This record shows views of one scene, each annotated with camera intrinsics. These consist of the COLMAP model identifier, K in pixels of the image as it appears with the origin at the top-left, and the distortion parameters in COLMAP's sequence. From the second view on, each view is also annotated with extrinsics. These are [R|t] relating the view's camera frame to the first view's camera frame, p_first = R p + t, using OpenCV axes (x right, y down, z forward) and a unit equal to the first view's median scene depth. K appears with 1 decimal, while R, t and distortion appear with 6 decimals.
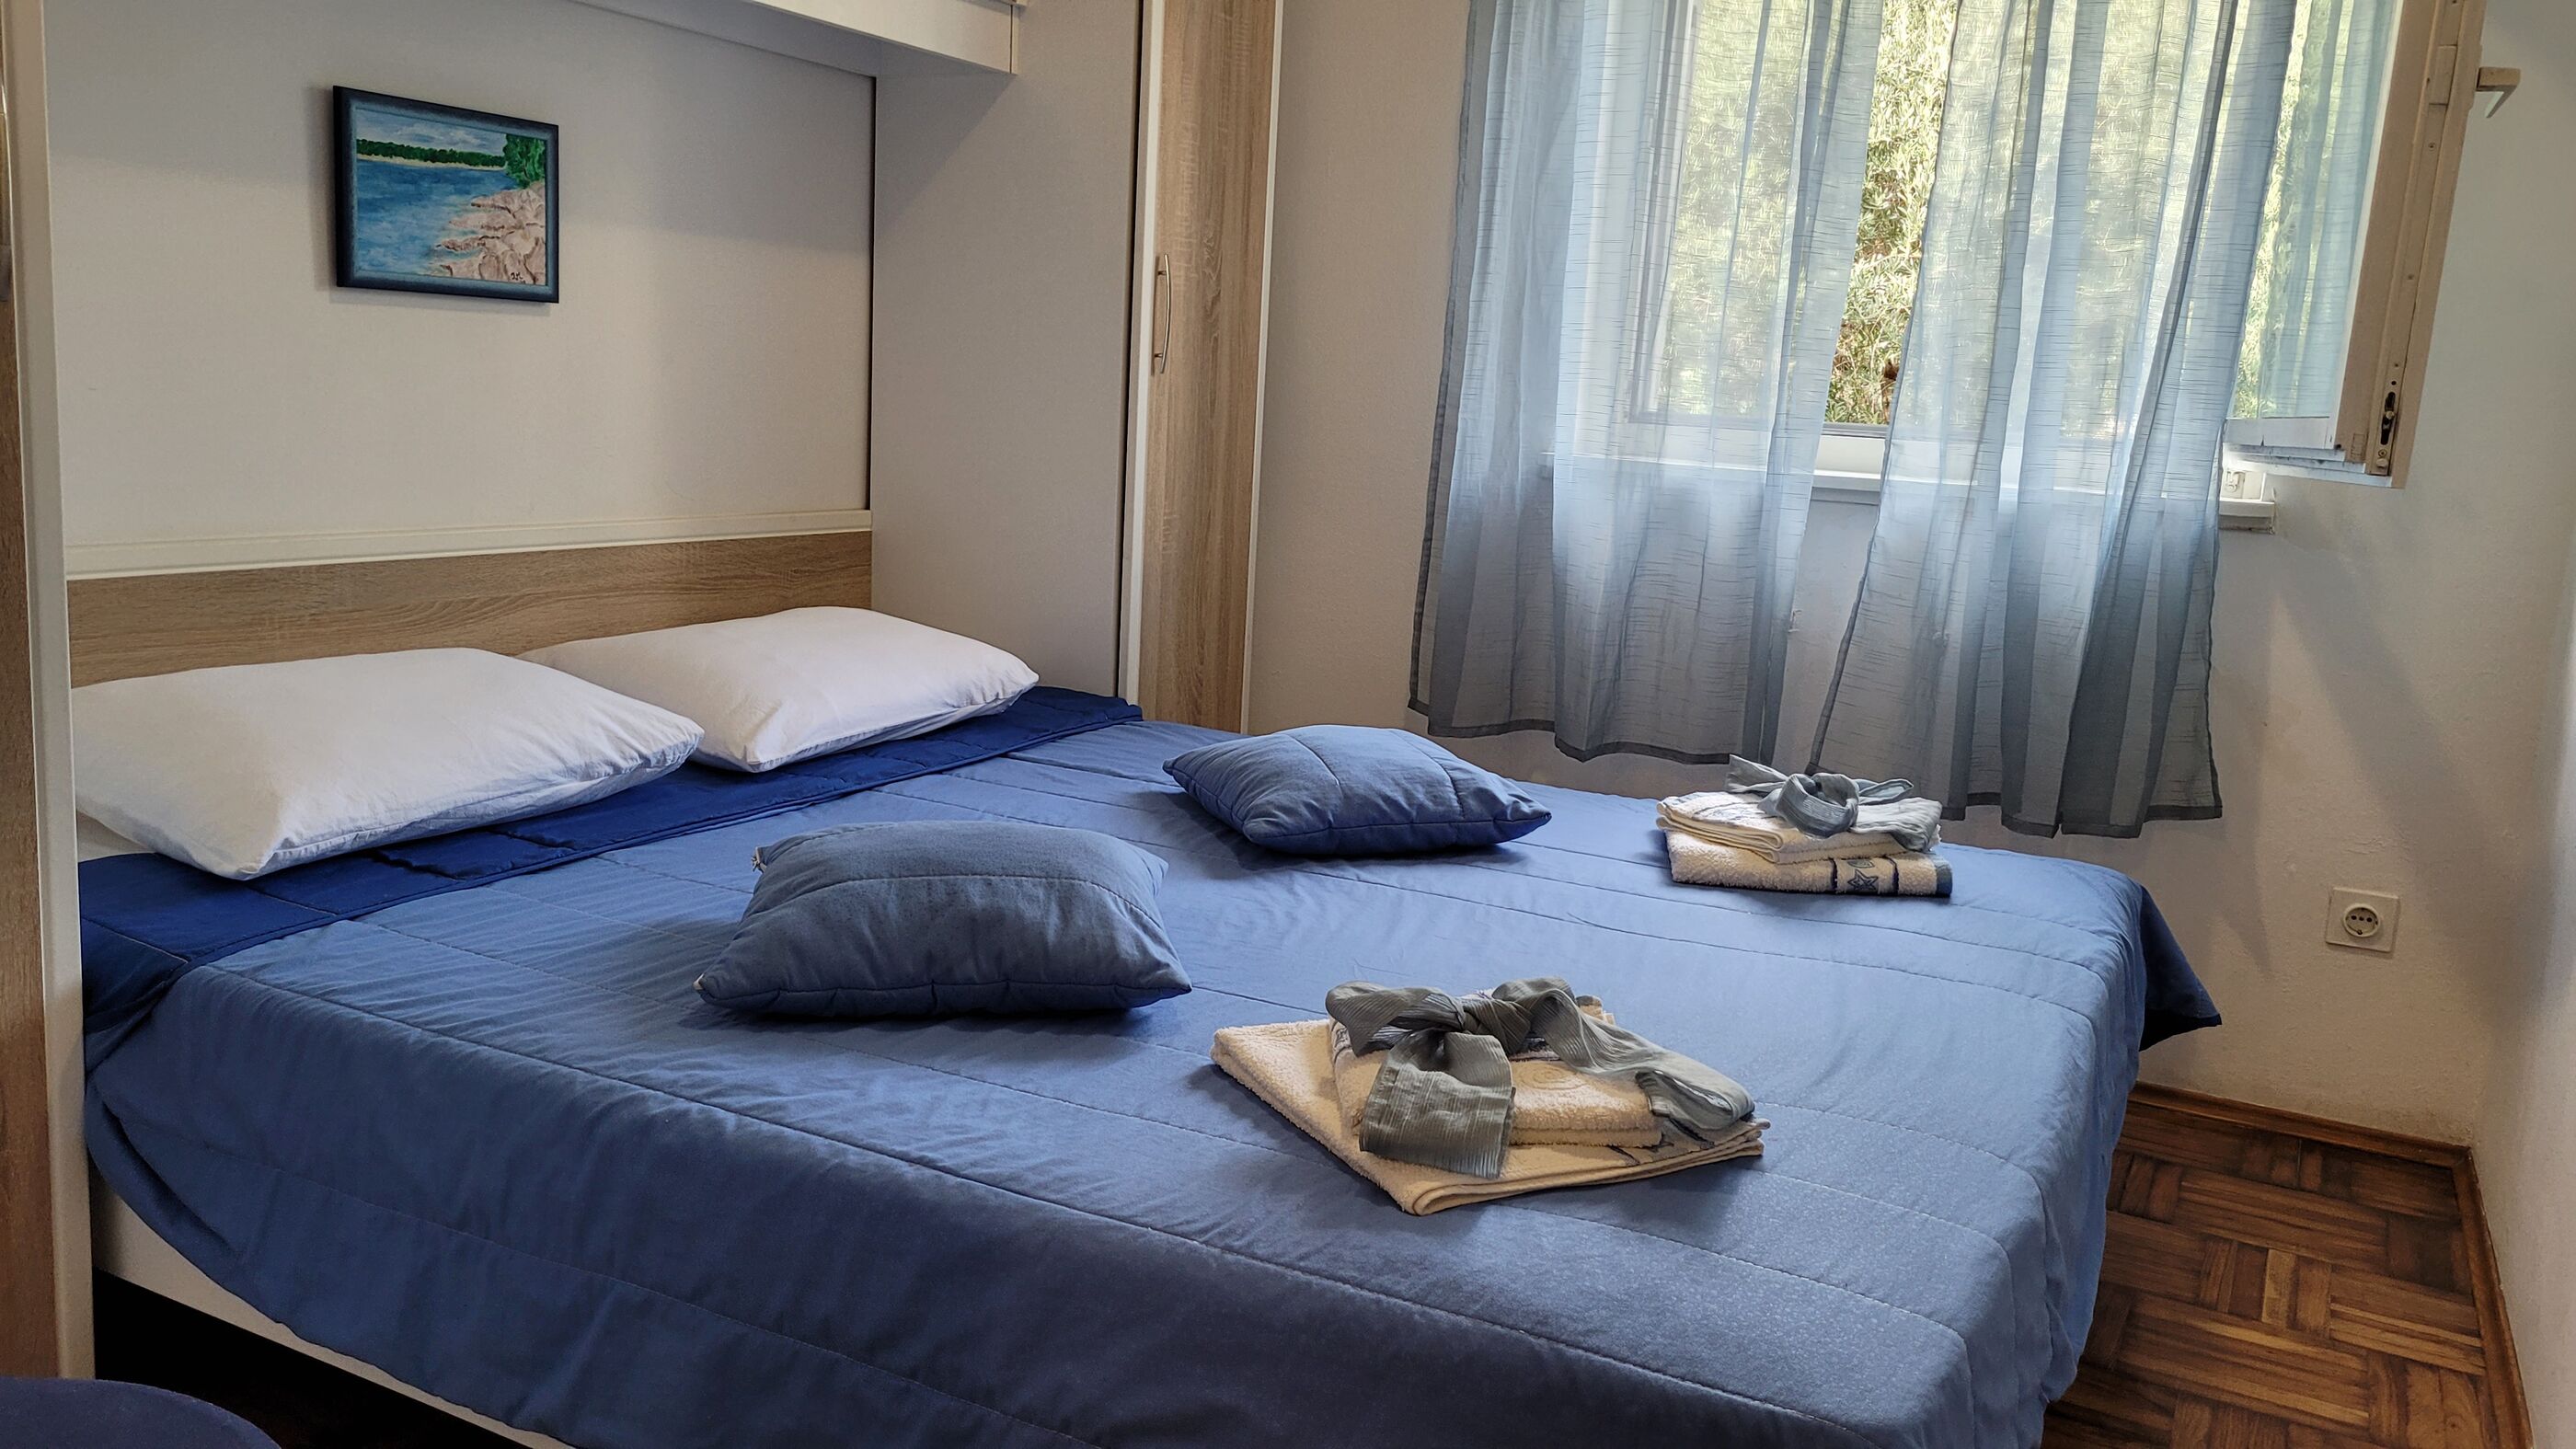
lens RADIAL K [[1948.2, 0, 1310.2], [0, 1948.2, 704.1], [0, 0, 1]] dist [0.041779, -0.007529]
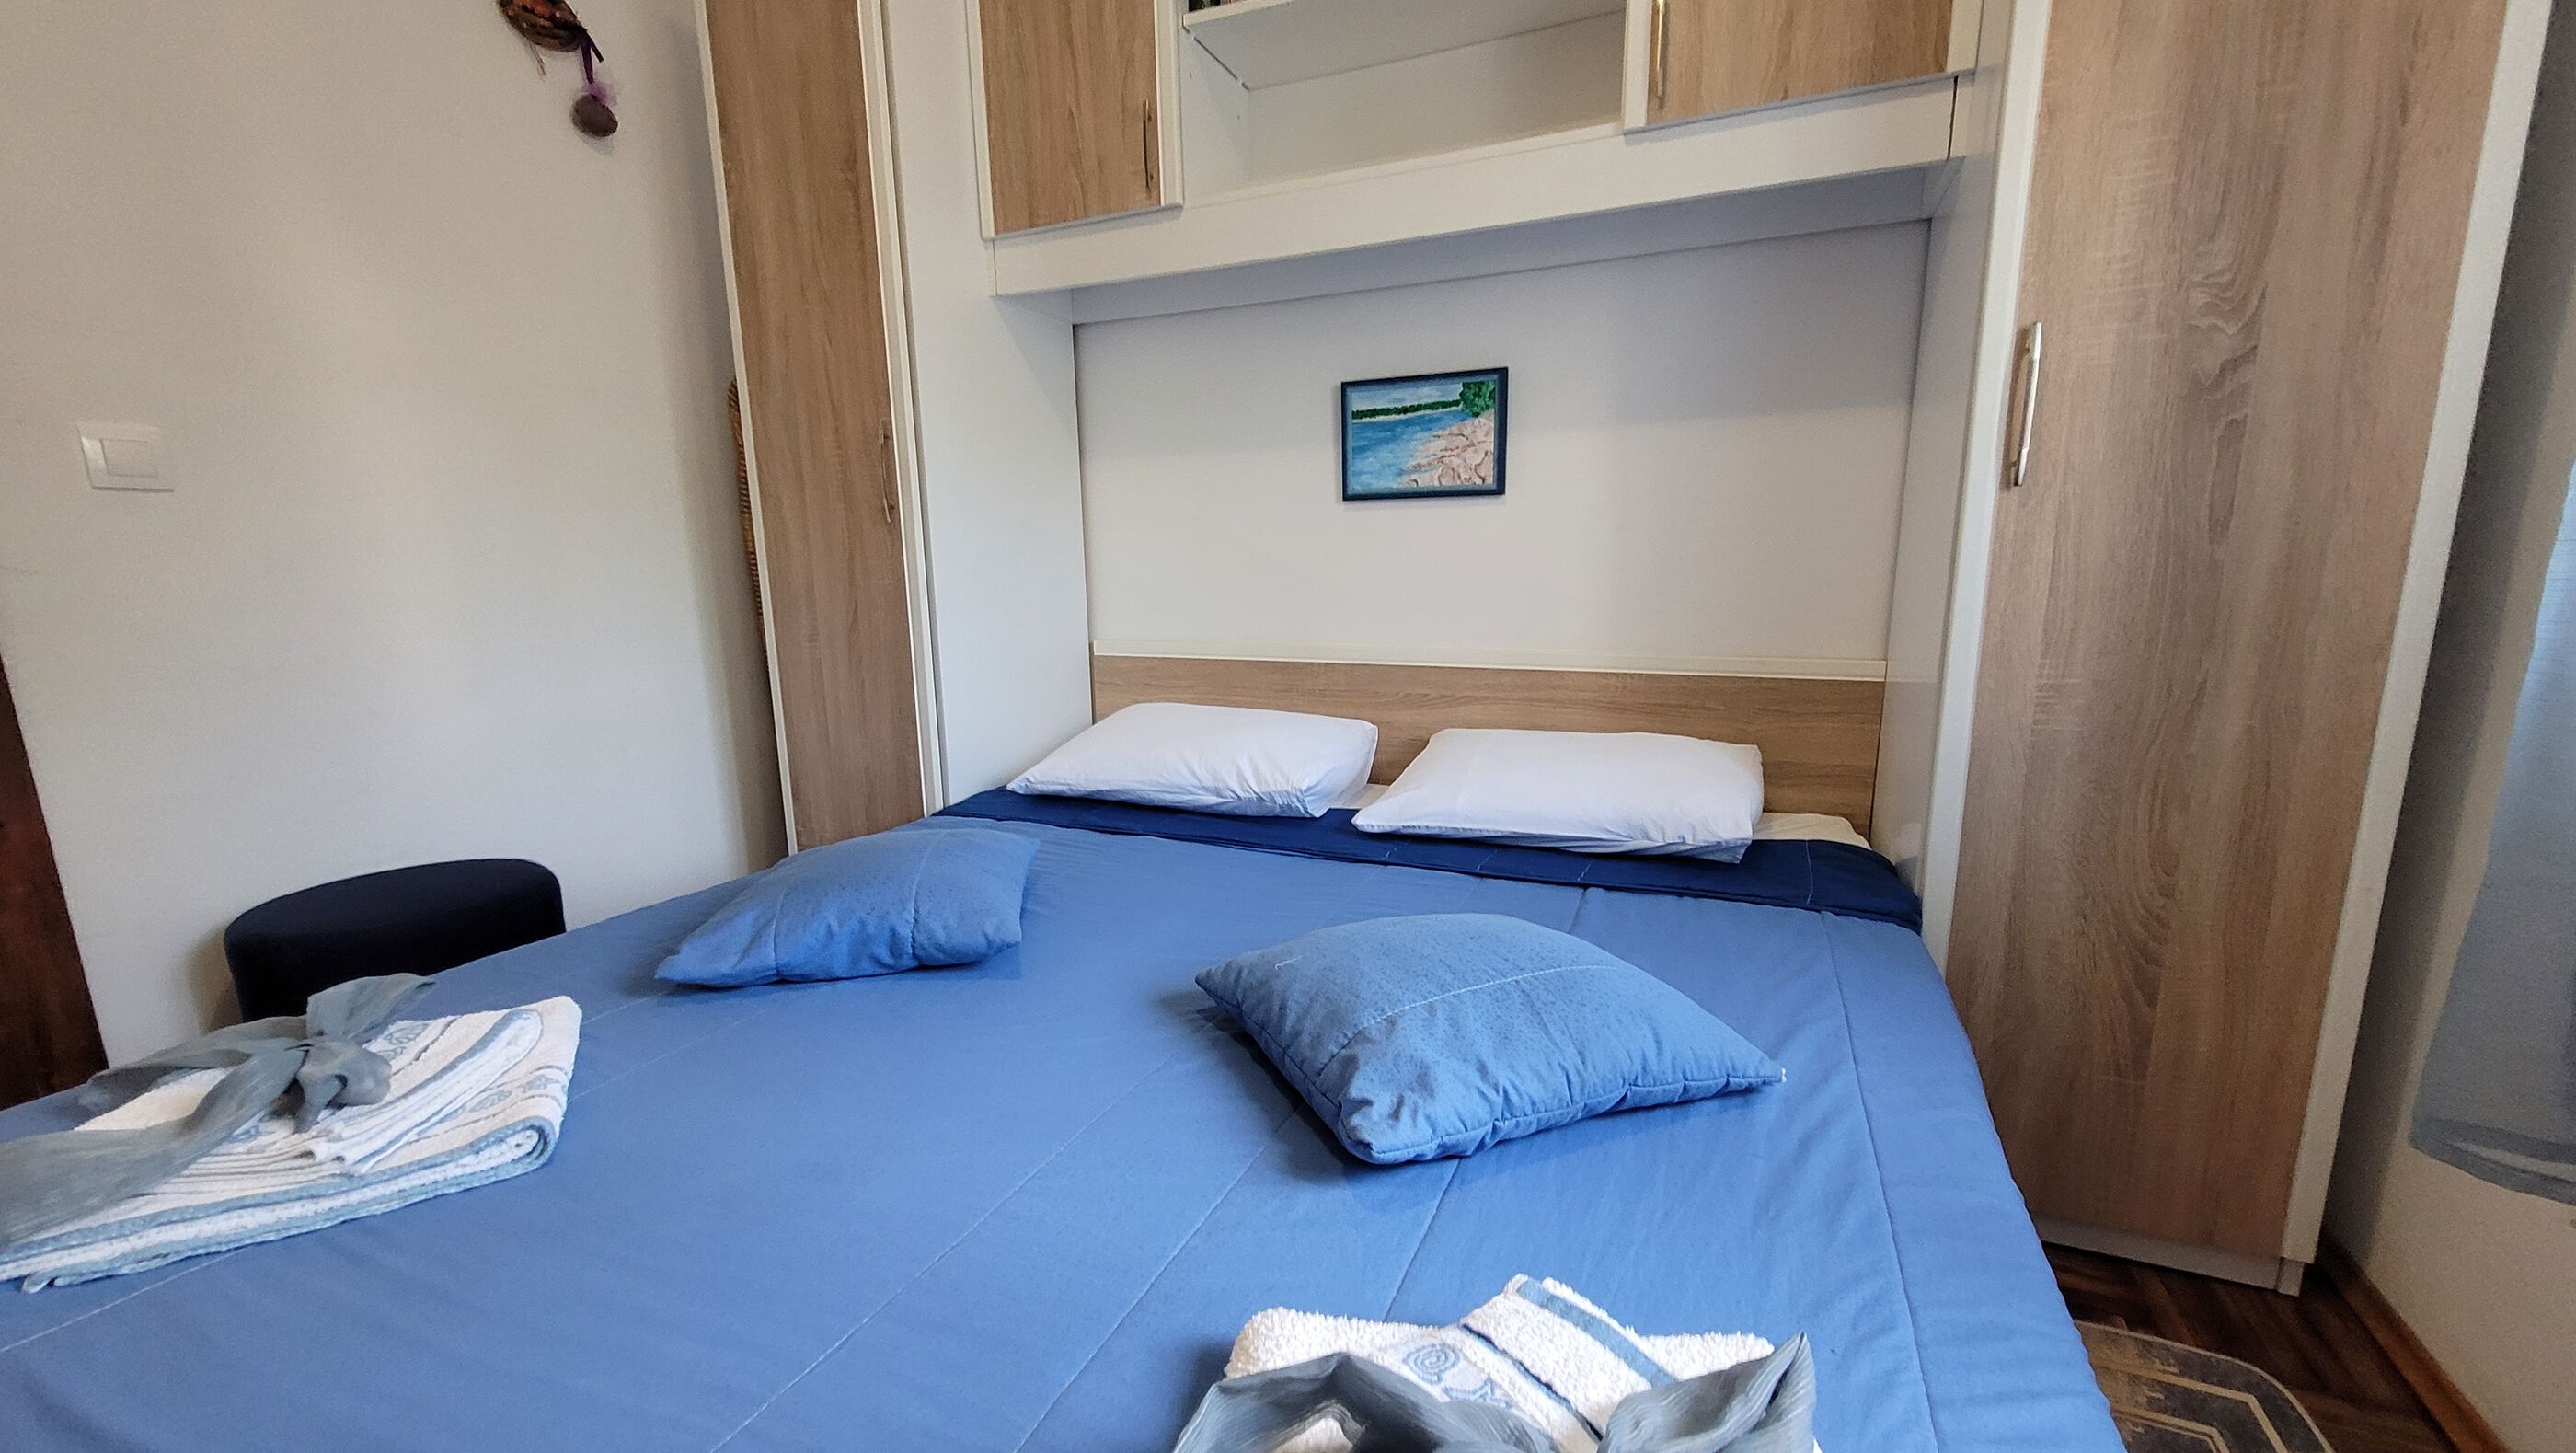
lens RADIAL K [[1015.4, 0, 1306.1], [0, 1015.4, 763.8], [0, 0, 1]] dist [0.007151, 0.000140]
pose [[0.045872, 0.138802, -0.989257, 0.397778], [-0.150170, 0.980004, 0.130540, -0.095424], [0.987595, 0.142569, 0.065798, 0.912416]]
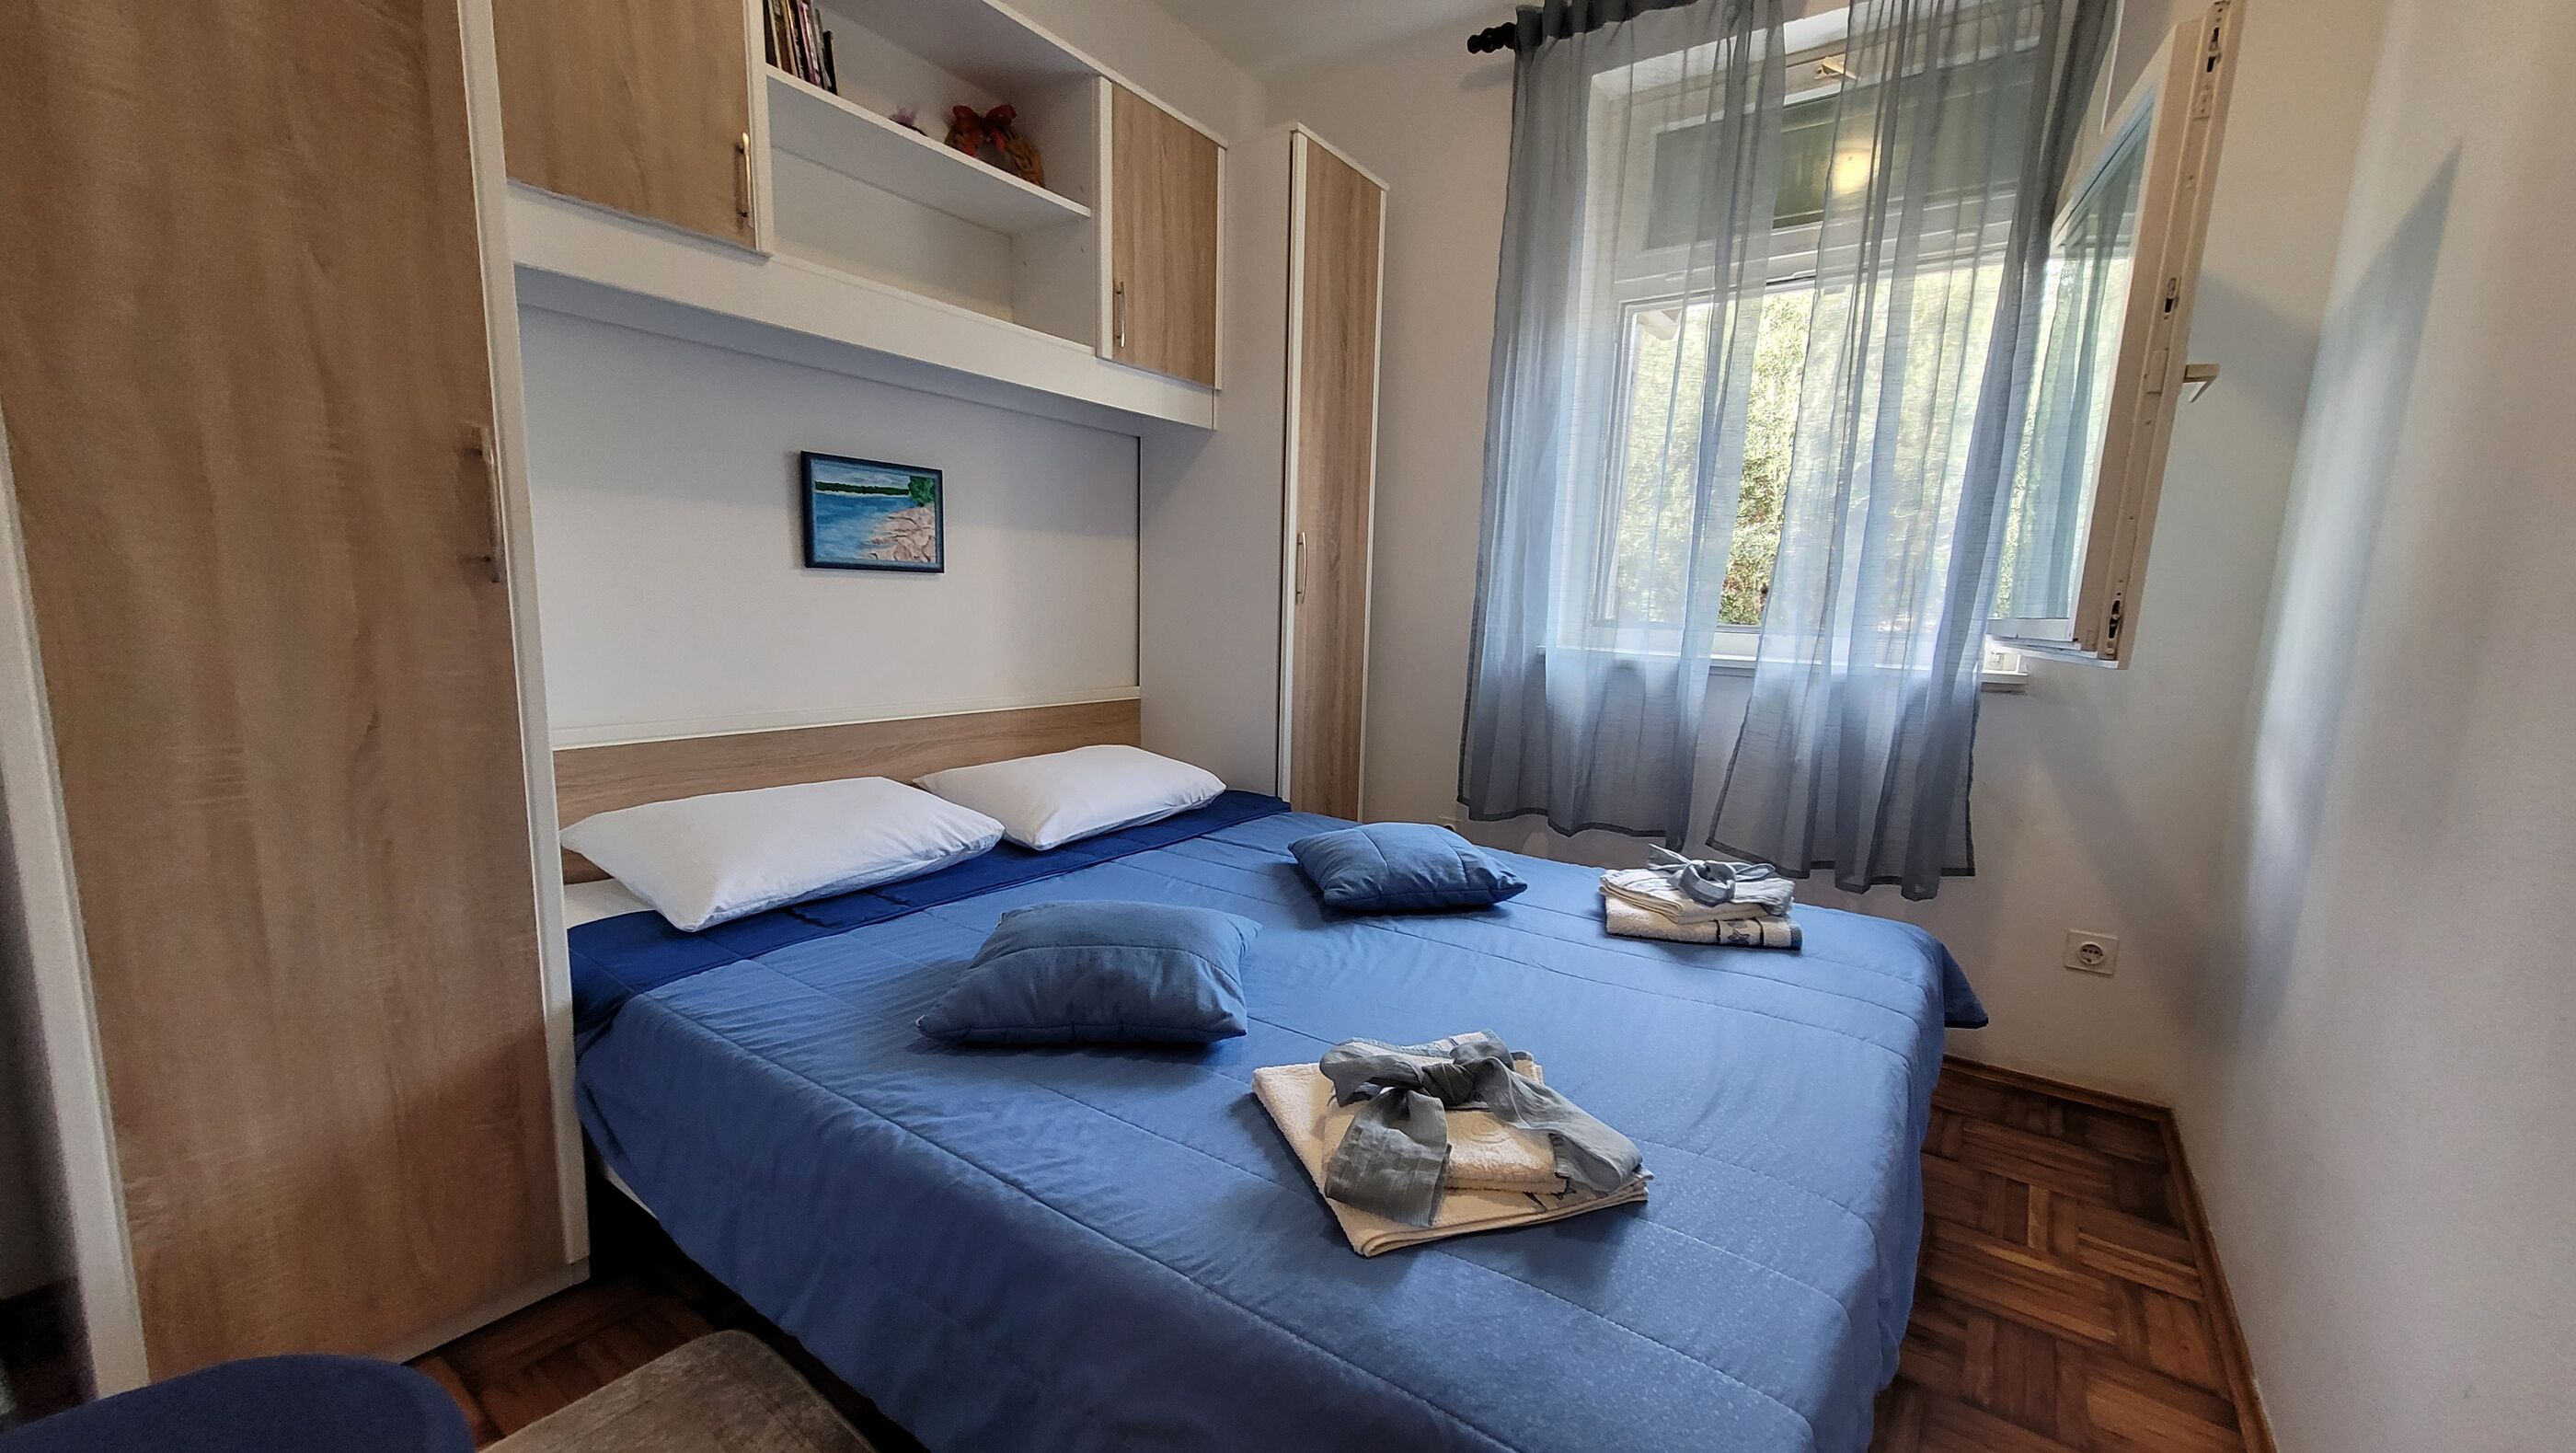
lens RADIAL K [[1015.4, 0, 1306.1], [0, 1015.4, 763.8], [0, 0, 1]] dist [0.007151, 0.000140]
pose [[0.990463, -0.001658, -0.137771, 0.059440], [0.000657, 0.999973, -0.007314, -0.032595], [0.137780, 0.007154, 0.990437, 0.176118]]
